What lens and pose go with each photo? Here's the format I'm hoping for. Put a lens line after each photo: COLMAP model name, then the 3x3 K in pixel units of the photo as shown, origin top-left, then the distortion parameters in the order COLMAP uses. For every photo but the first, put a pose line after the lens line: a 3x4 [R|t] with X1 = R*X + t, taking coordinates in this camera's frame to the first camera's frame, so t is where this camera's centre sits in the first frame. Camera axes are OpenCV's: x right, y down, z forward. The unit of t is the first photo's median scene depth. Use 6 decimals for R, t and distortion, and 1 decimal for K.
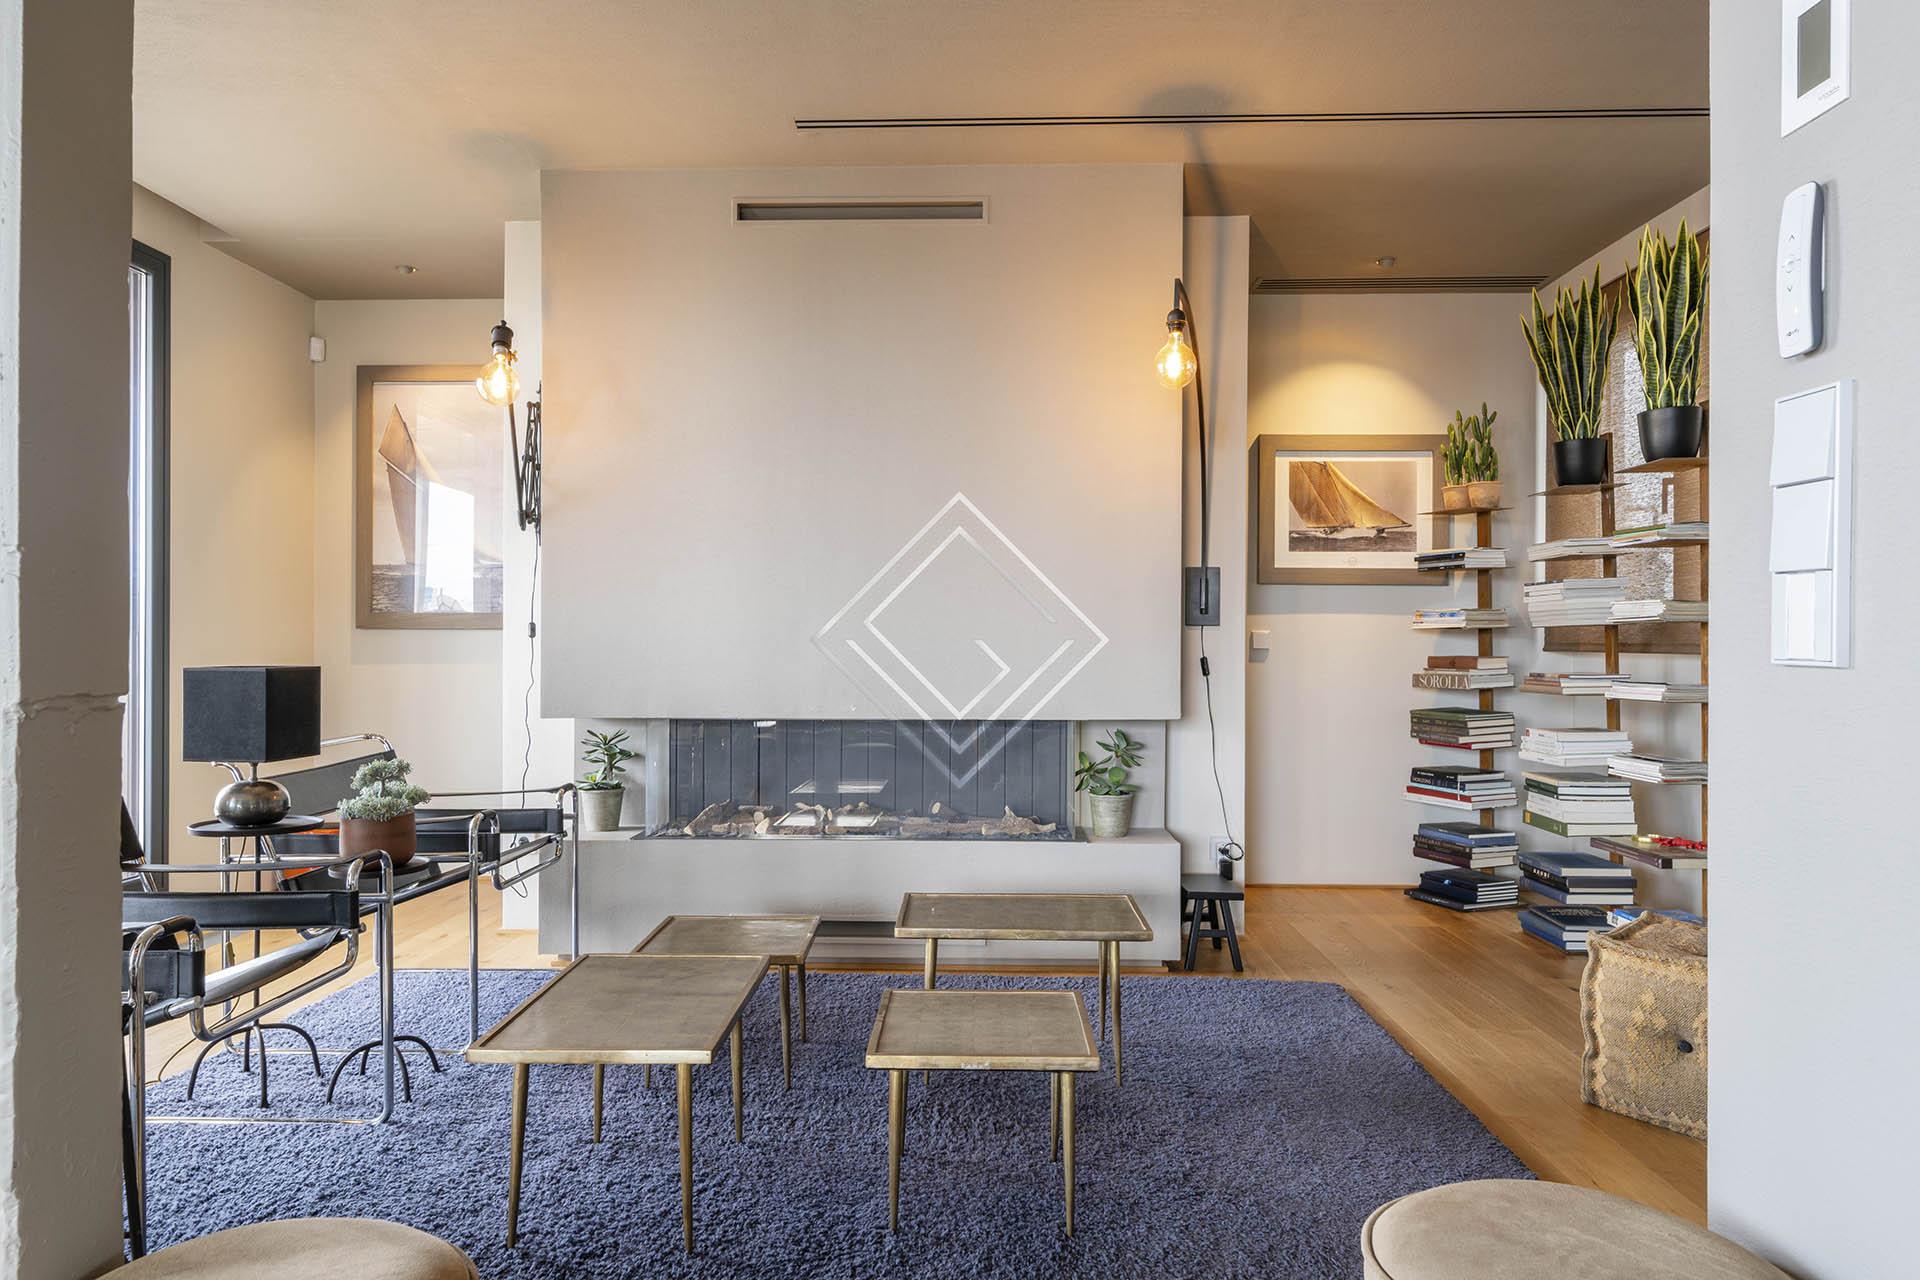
lens RADIAL K [[1241.9, 0, 955.3], [0, 1241.9, 639.9], [0, 0, 1]] dist [-0.002429, -0.000190]
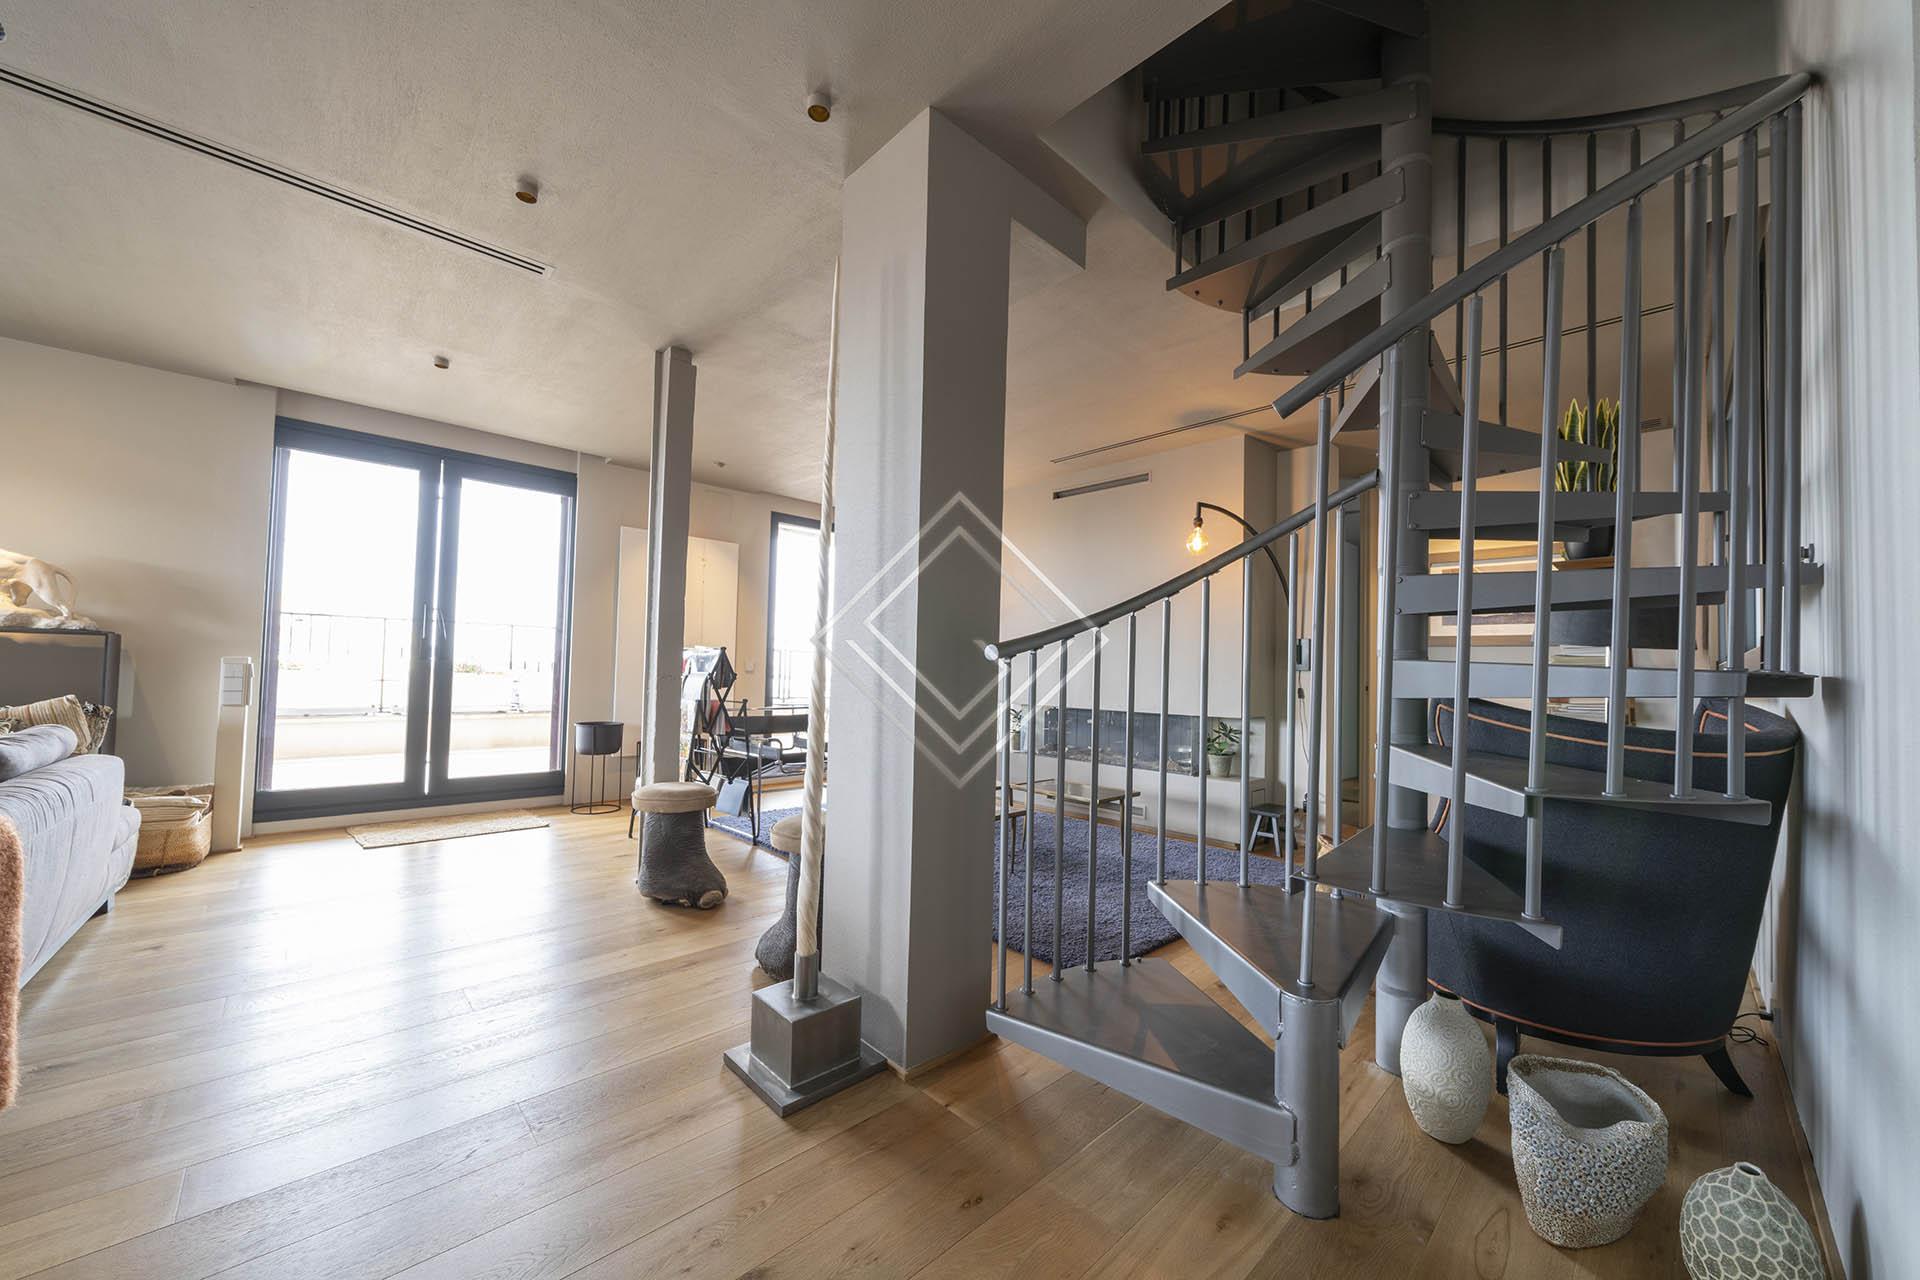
lens RADIAL K [[673.4, 0, 959.4], [0, 673.4, 650.1], [0, 0, 1]] dist [0.009538, 0.000406]
pose [[0.725165, -0.004106, -0.688563, 0.583459], [-0.021001, 0.999385, -0.028077, -0.002588], [0.688255, 0.034821, 0.724633, -0.071728]]
